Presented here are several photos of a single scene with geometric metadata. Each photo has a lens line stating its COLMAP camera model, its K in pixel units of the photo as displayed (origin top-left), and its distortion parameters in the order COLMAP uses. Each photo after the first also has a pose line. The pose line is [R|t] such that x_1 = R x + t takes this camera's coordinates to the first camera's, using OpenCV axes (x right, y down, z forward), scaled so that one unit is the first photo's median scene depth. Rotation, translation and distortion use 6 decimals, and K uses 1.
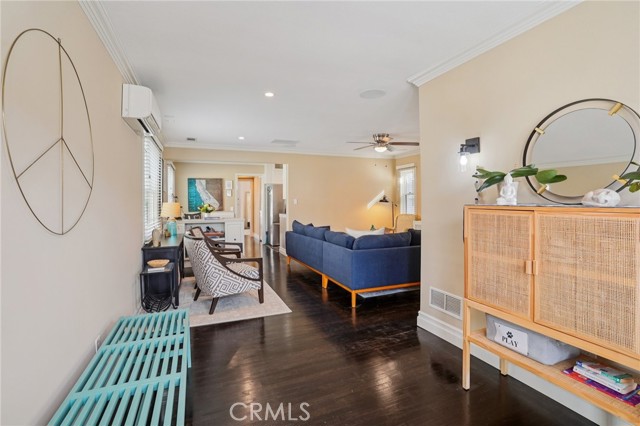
lens RADIAL K [[299.6, 0, 316.7], [0, 299.6, 203.5], [0, 0, 1]] dist [-0.064183, 0.022540]
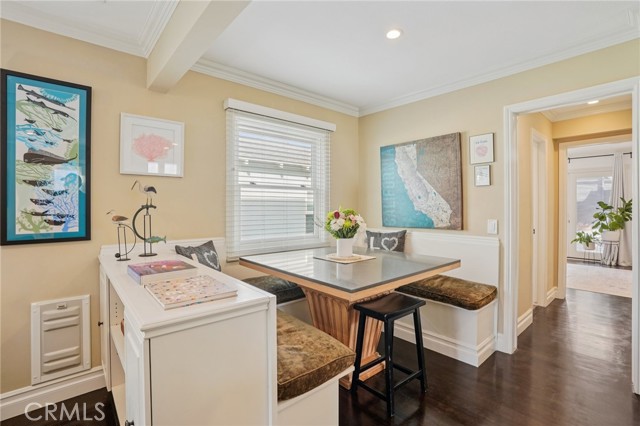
lens RADIAL K [[299.6, 0, 323.9], [0, 299.6, 206.7], [0, 0, 1]] dist [-0.064183, 0.022540]
pose [[0.331708, 0.010077, -0.943328, -0.064060], [-0.007235, 0.999941, 0.008138, -0.003588], [0.943354, 0.004125, 0.331761, 0.825923]]
